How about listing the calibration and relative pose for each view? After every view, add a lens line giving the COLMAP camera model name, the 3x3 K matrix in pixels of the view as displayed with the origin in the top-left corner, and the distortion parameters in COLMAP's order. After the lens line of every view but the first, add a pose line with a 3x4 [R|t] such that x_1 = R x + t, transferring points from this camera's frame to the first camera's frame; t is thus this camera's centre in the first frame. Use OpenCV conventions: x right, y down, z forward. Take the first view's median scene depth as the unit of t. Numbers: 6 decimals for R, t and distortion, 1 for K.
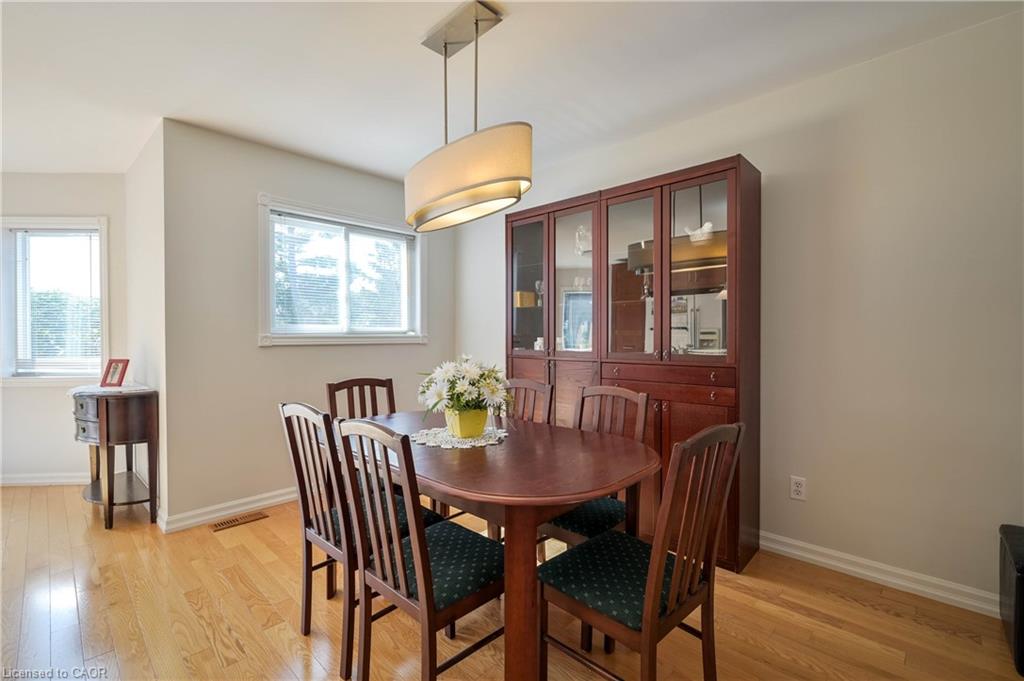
lens RADIAL K [[449.1, 0, 517.2], [0, 449.1, 341.2], [0, 0, 1]] dist [-0.000130, -0.000122]
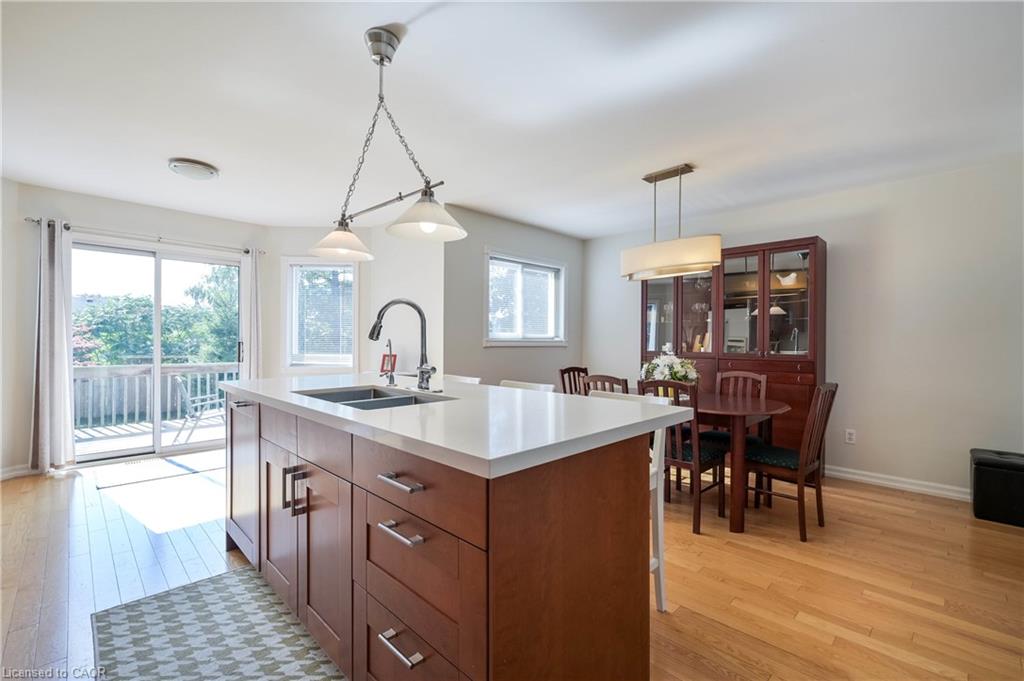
lens RADIAL K [[449.1, 0, 517.2], [0, 449.1, 341.2], [0, 0, 1]] dist [-0.000130, -0.000122]
pose [[0.999646, 0.009800, -0.024746, -0.511979], [-0.010063, 0.999894, -0.010548, 0.008880], [0.024640, 0.010793, 0.999638, -0.621892]]
